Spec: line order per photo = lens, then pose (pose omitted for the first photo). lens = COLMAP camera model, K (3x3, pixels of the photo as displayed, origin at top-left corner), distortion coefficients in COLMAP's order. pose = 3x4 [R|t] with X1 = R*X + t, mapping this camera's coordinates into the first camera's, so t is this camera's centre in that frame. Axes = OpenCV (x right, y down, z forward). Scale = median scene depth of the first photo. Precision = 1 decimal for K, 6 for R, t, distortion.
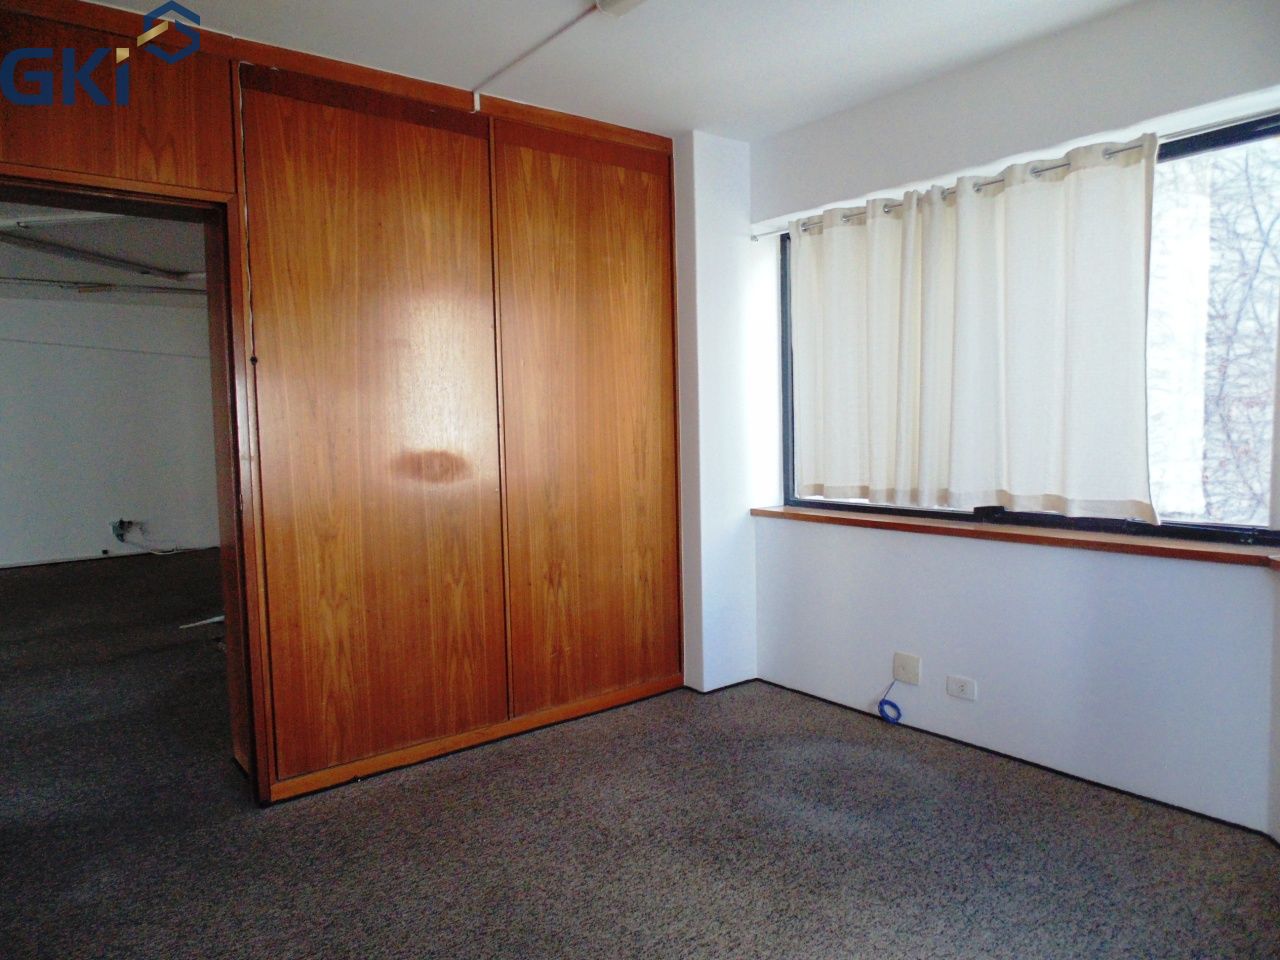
lens RADIAL K [[839.6, 0, 623.1], [0, 839.6, 461.3], [0, 0, 1]] dist [-0.025214, -0.000966]
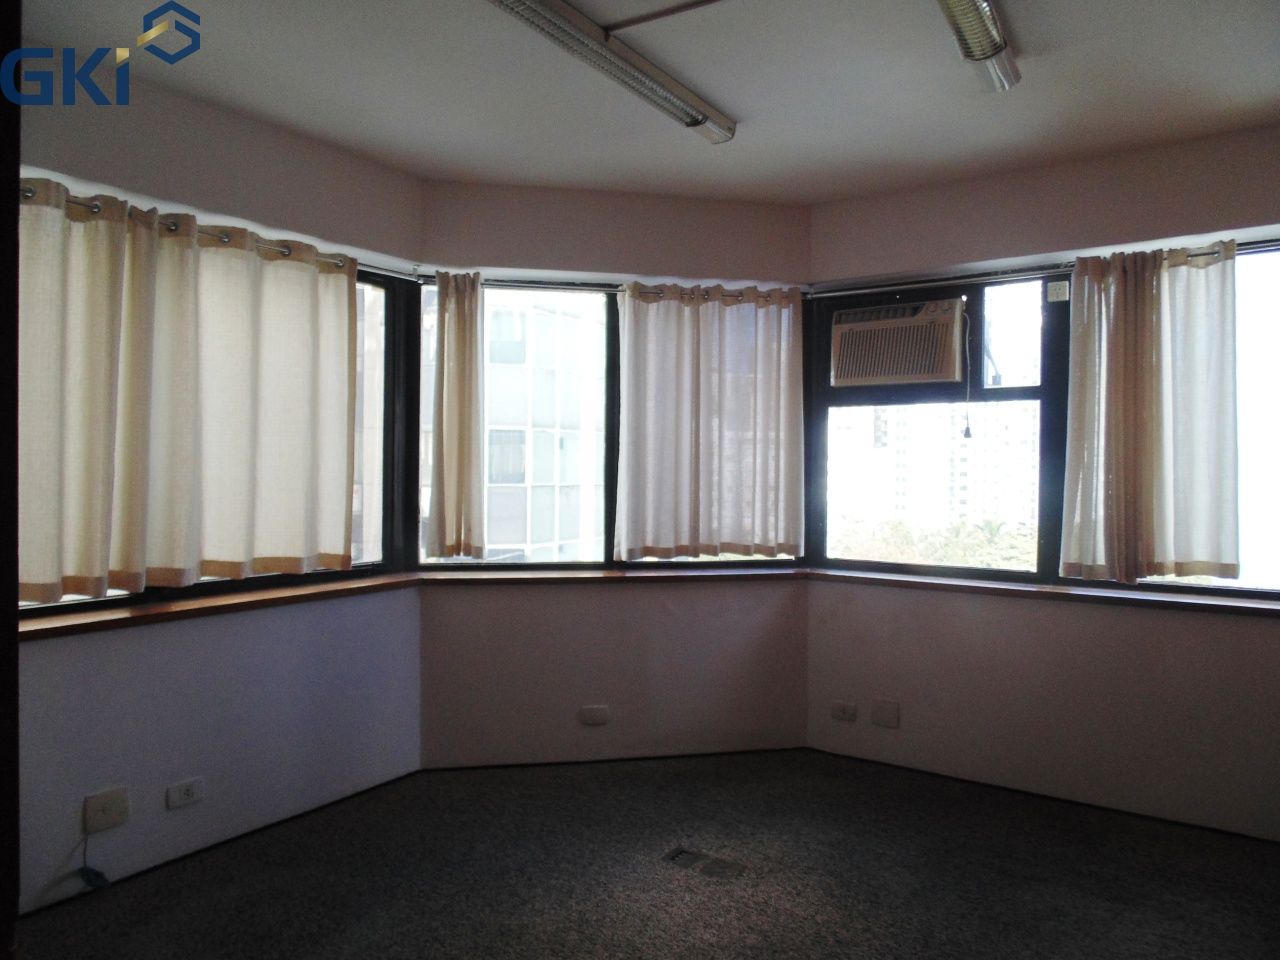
lens RADIAL K [[837.1, 0, 681.0], [0, 837.1, 474.8], [0, 0, 1]] dist [-0.013459, -0.002532]
pose [[-0.316456, -0.001583, 0.948606, -0.723058], [0.041019, 0.999040, 0.015351, -0.066800], [-0.947720, 0.043768, -0.316088, 0.957350]]
